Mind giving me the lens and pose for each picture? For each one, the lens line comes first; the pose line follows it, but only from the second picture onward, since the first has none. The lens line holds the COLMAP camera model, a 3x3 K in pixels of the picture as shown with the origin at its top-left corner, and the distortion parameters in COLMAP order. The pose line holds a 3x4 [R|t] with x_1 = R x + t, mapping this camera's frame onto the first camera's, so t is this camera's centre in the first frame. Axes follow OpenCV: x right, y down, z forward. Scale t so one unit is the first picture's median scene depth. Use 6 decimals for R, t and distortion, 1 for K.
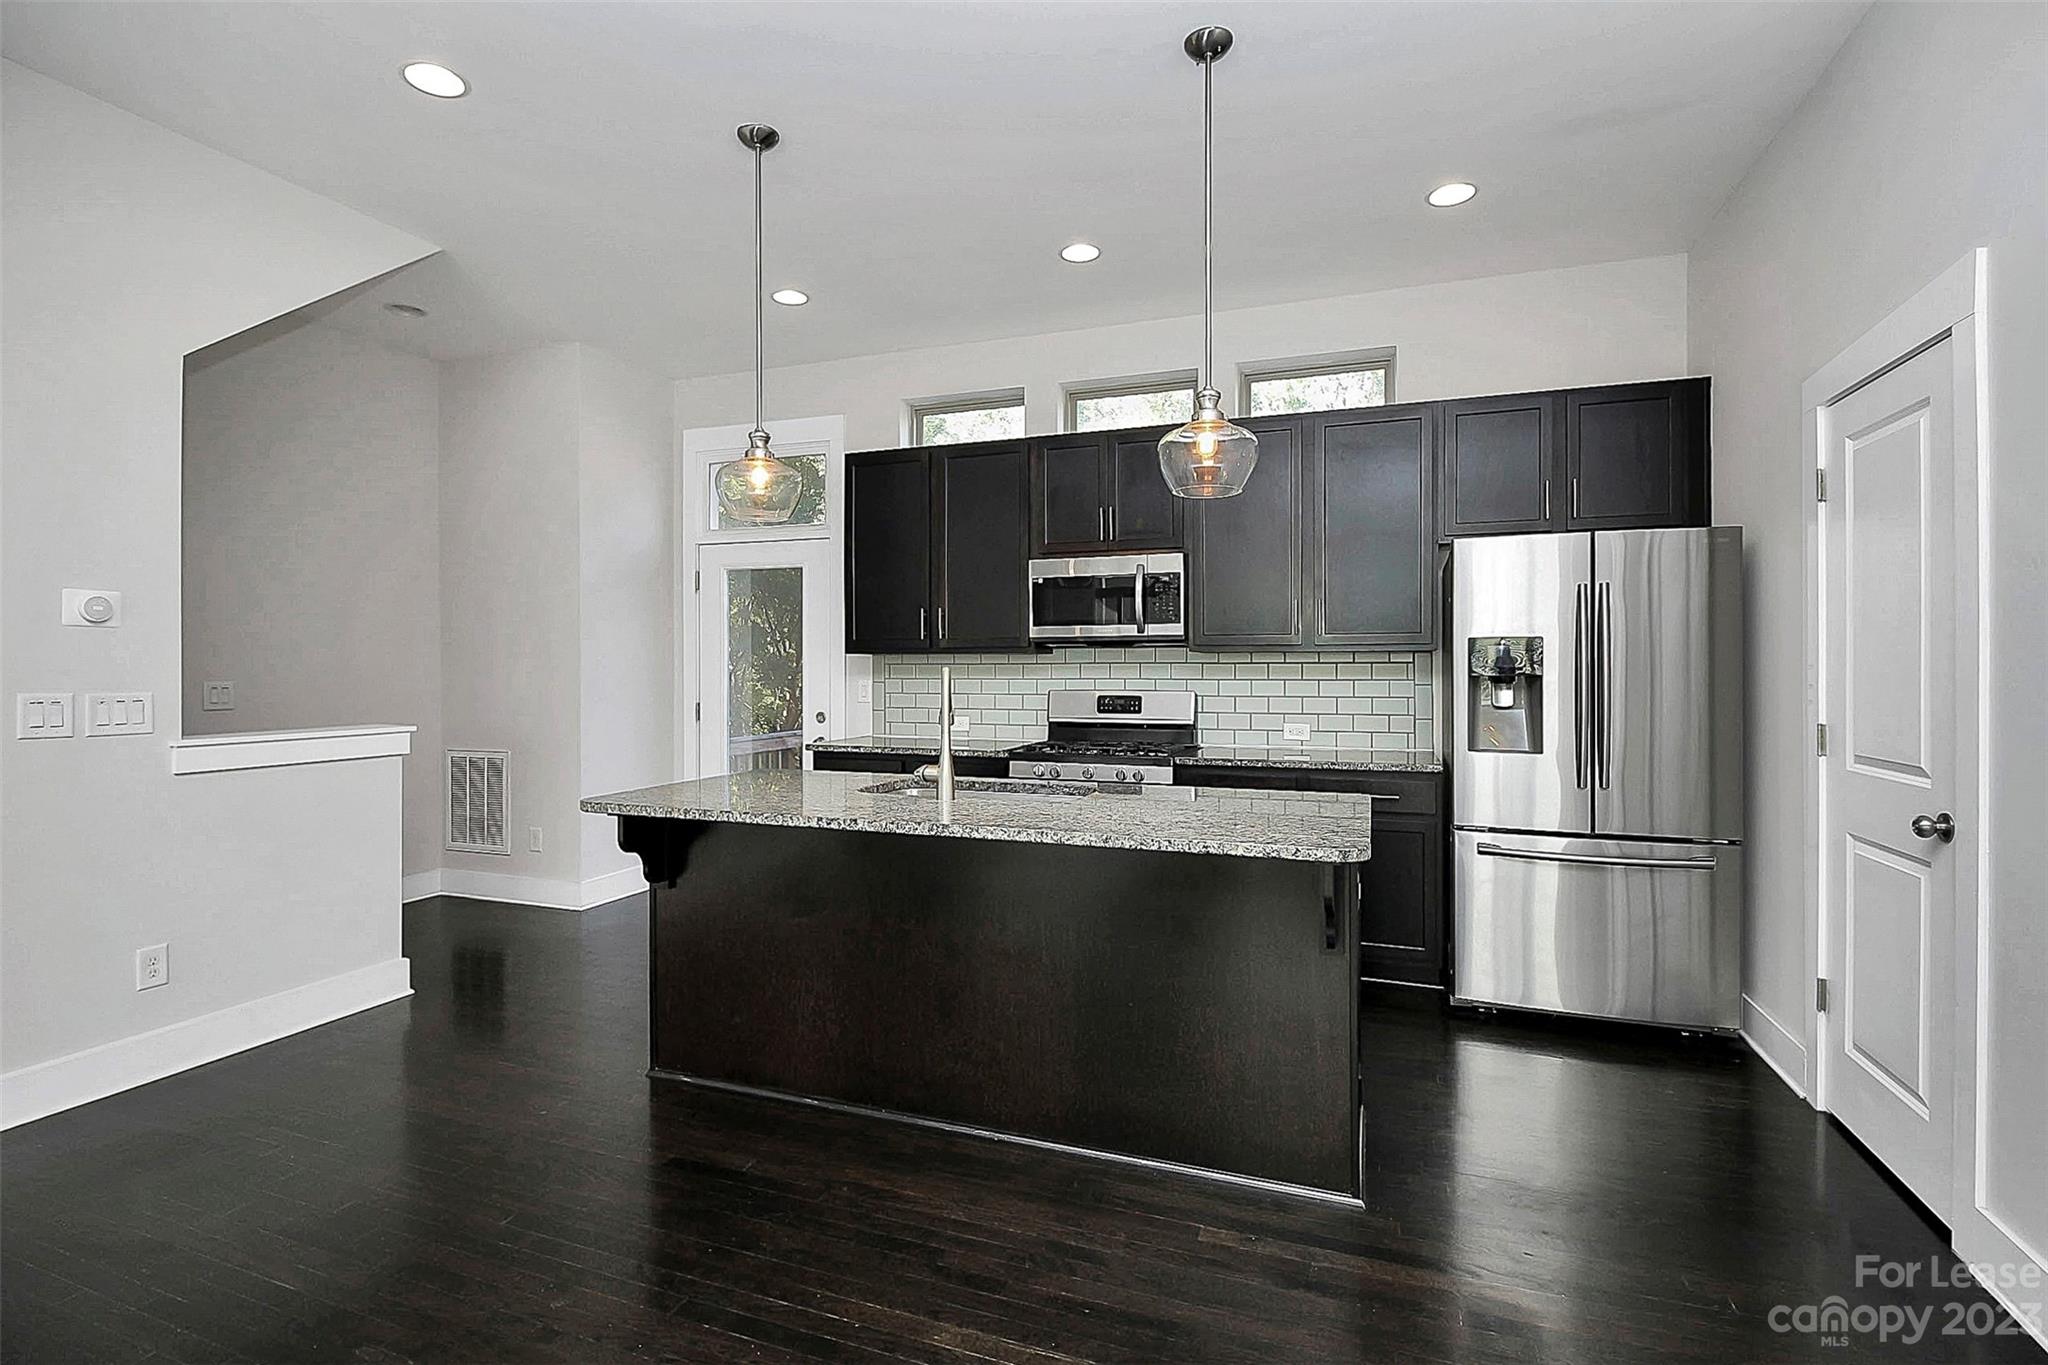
lens RADIAL K [[966.3, 0, 1008.9], [0, 966.3, 672.9], [0, 0, 1]] dist [-0.002305, -0.005088]
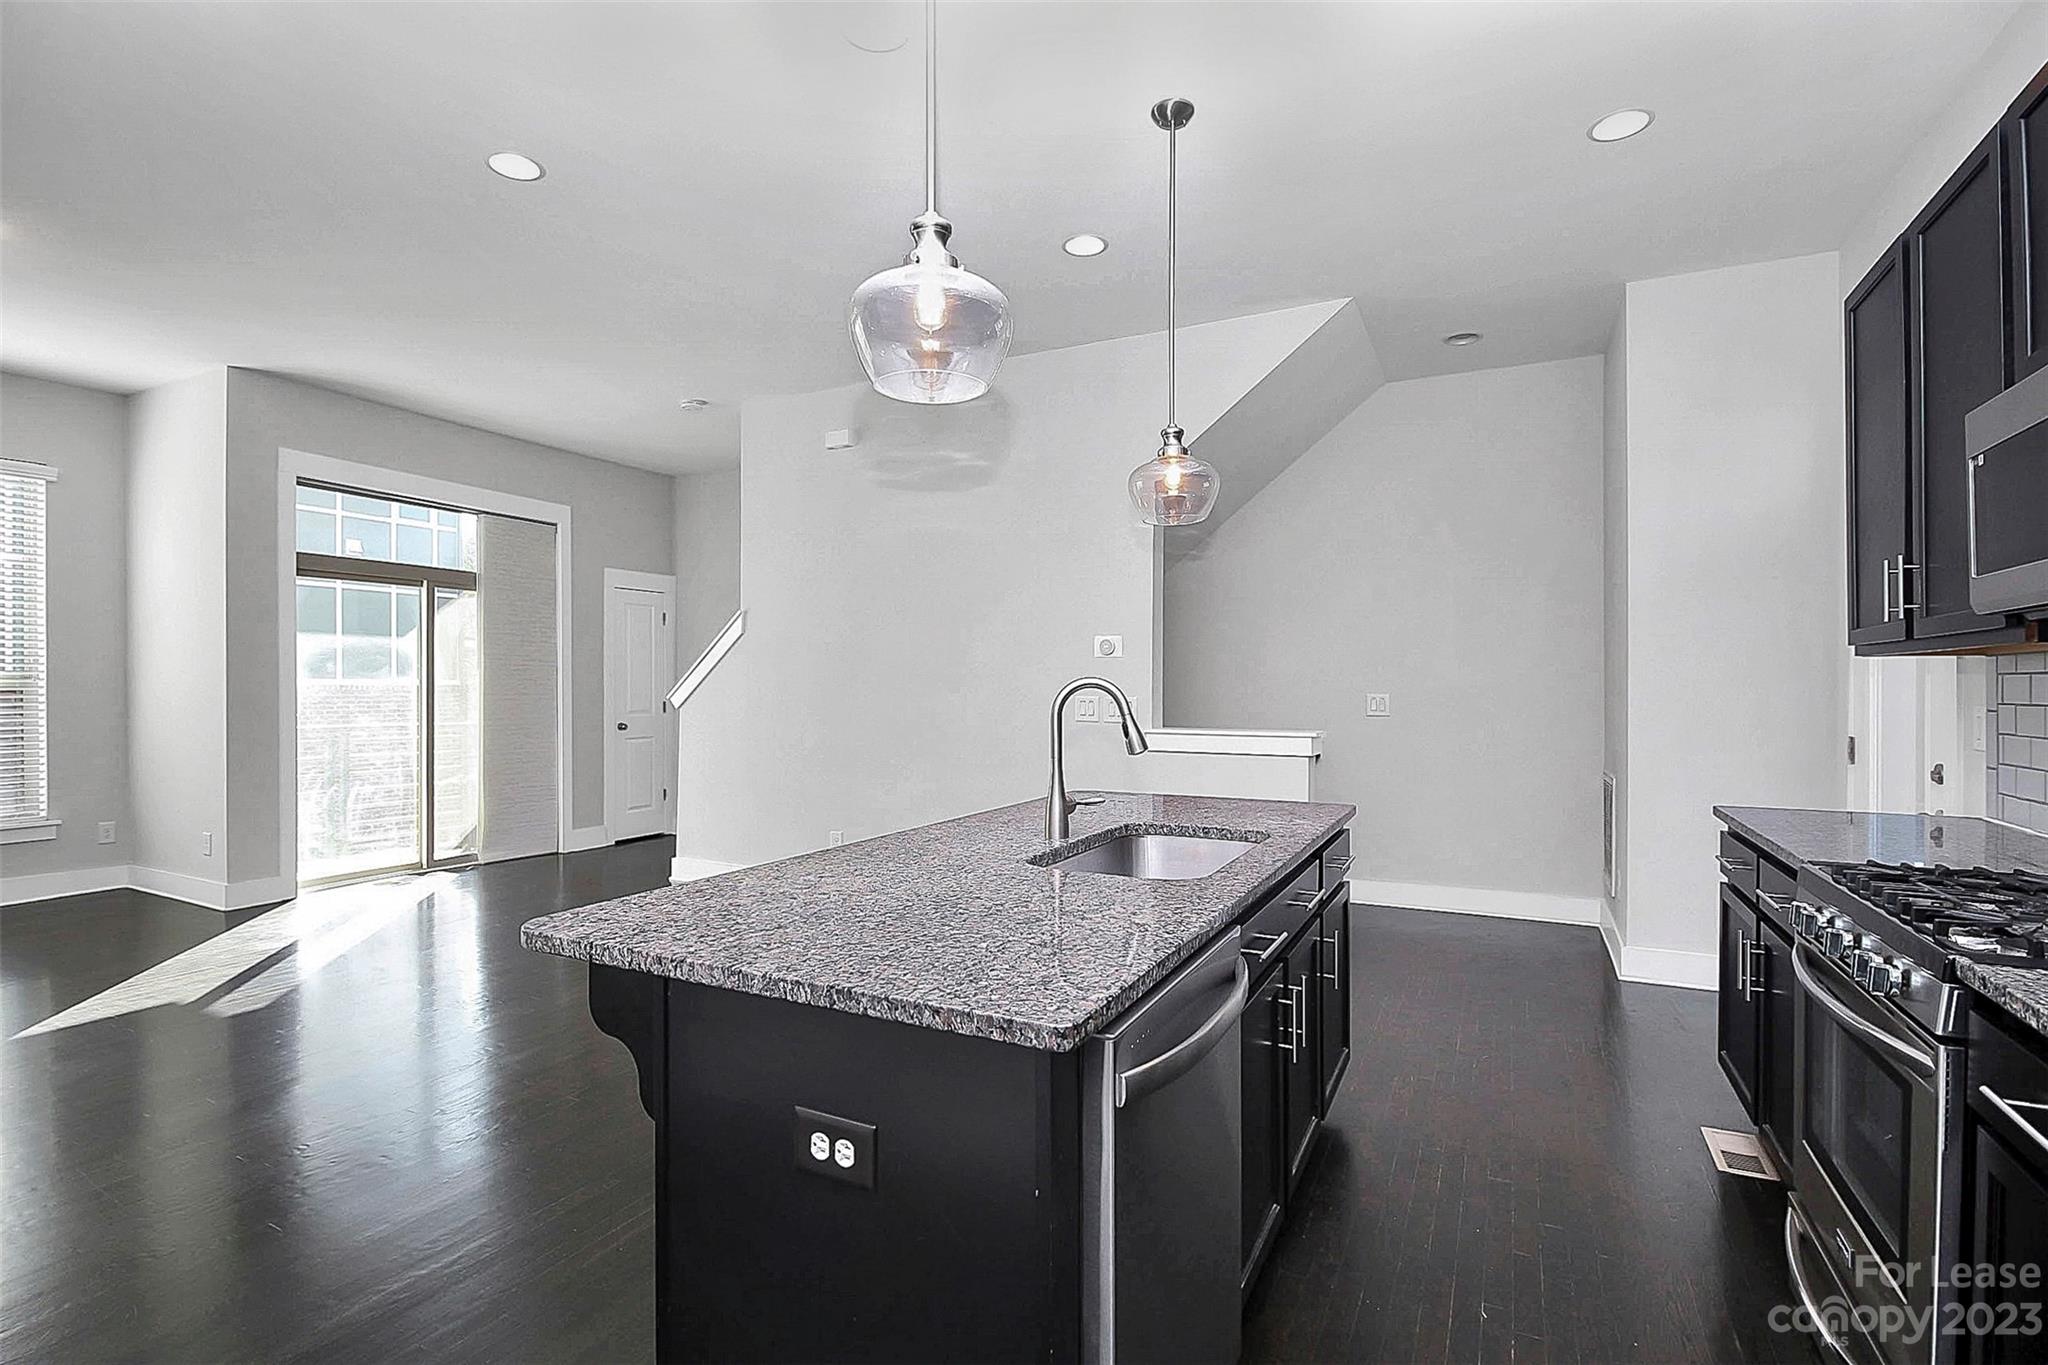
lens RADIAL K [[966.3, 0, 1015.2], [0, 966.3, 682.9], [0, 0, 1]] dist [-0.002305, -0.005088]
pose [[-0.112327, -0.000526, -0.993671, 0.471047], [-0.007224, 0.999974, 0.000287, -0.001532], [0.993645, 0.007211, -0.112328, 0.649765]]
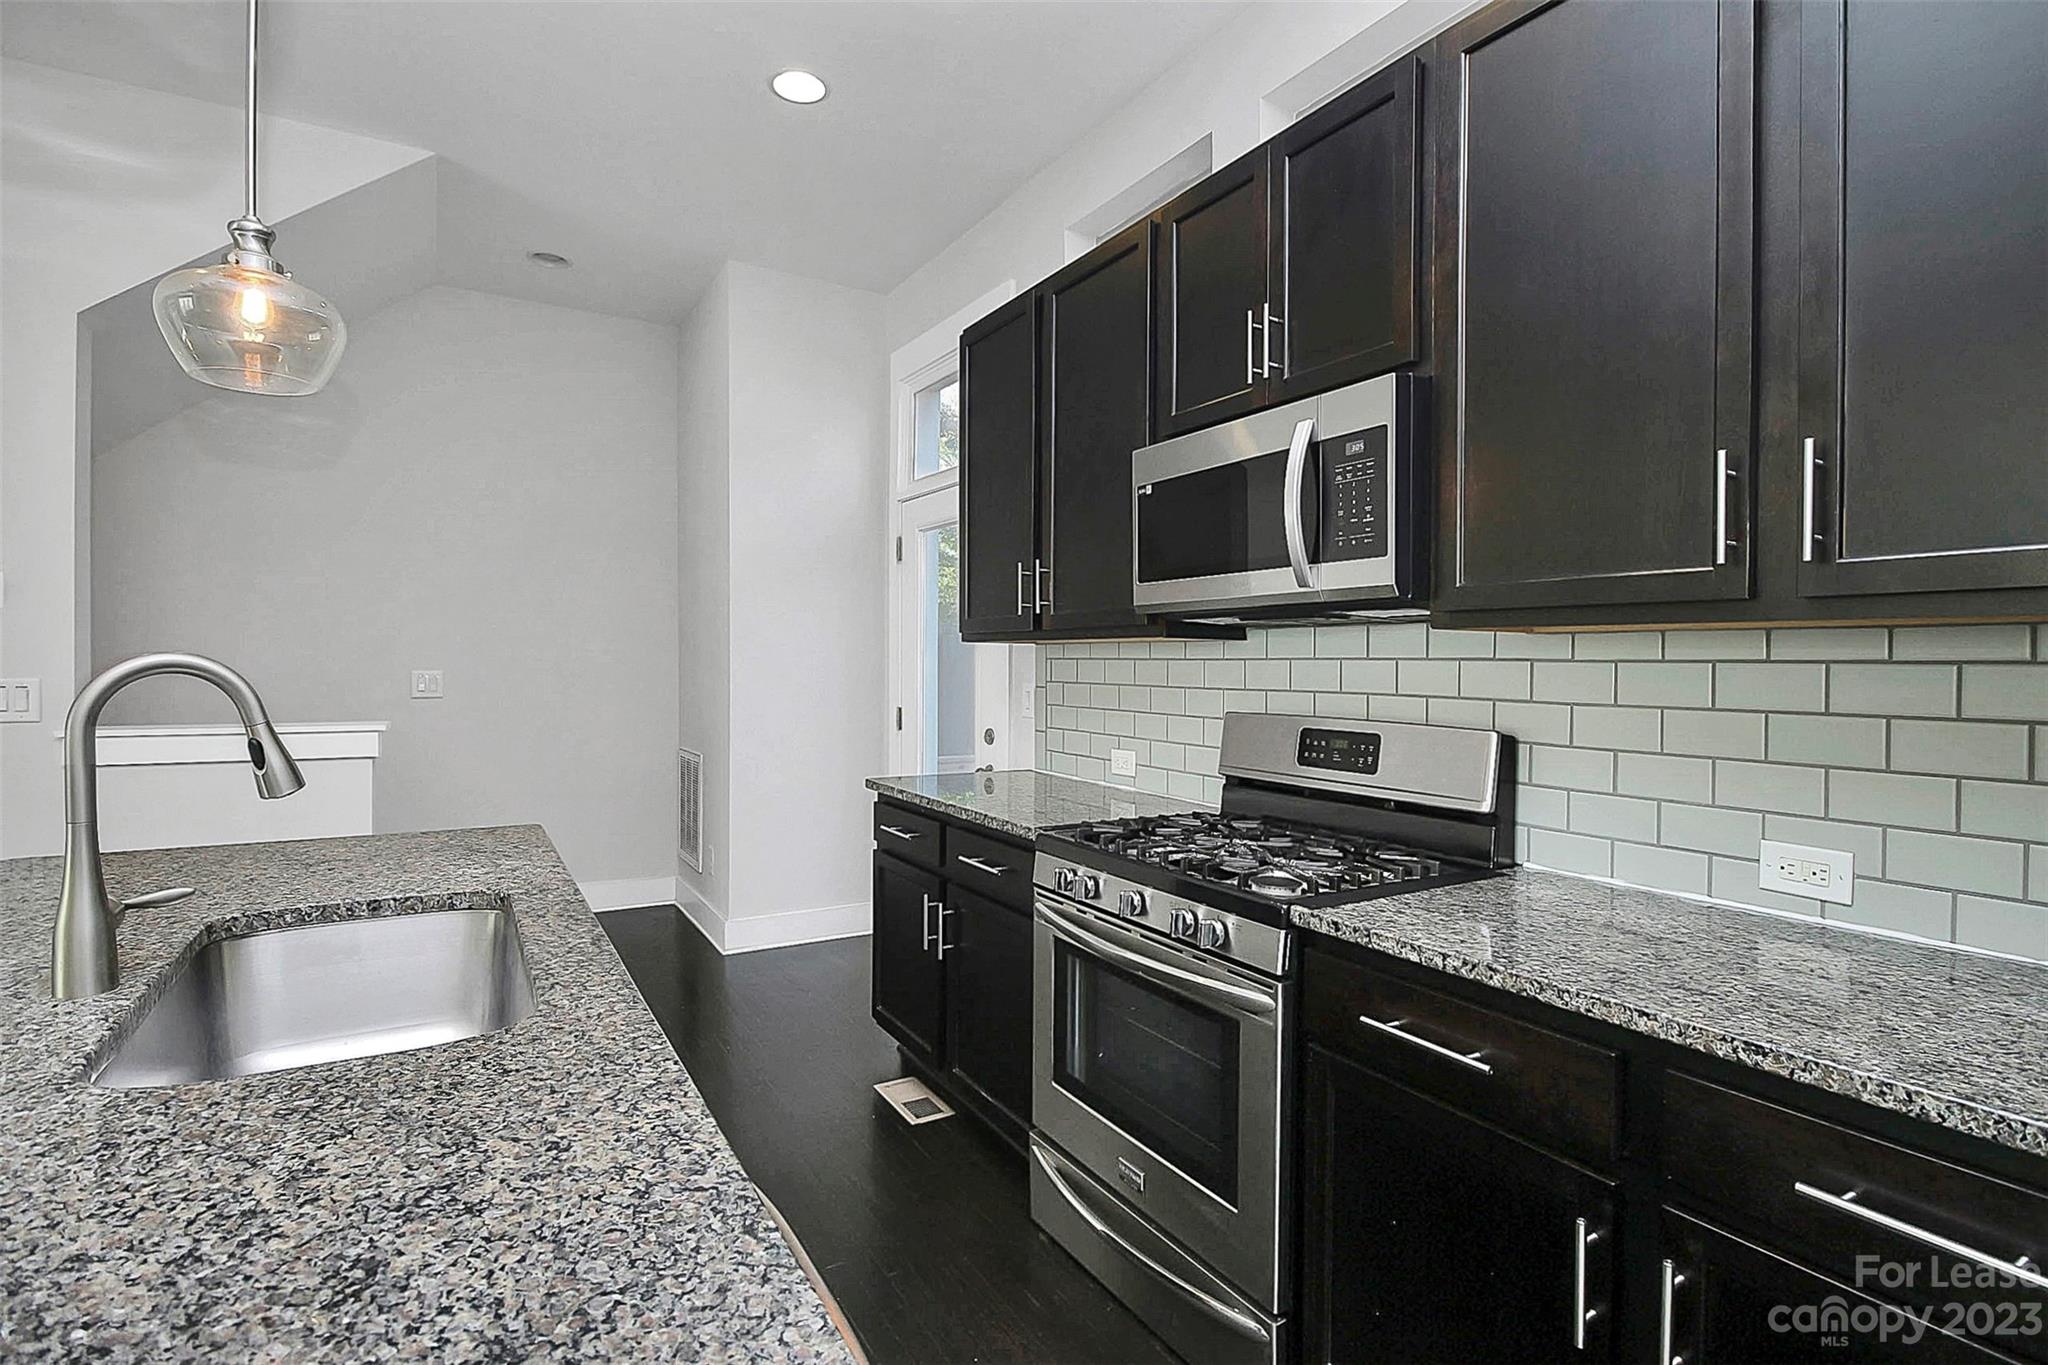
lens RADIAL K [[966.3, 0, 1019.5], [0, 966.3, 681.2], [0, 0, 1]] dist [-0.002305, -0.005088]
pose [[0.783274, 0.022076, -0.621285, 0.287972], [-0.015896, 0.999754, 0.015484, -0.004306], [0.621473, -0.002252, 0.783432, 0.572004]]
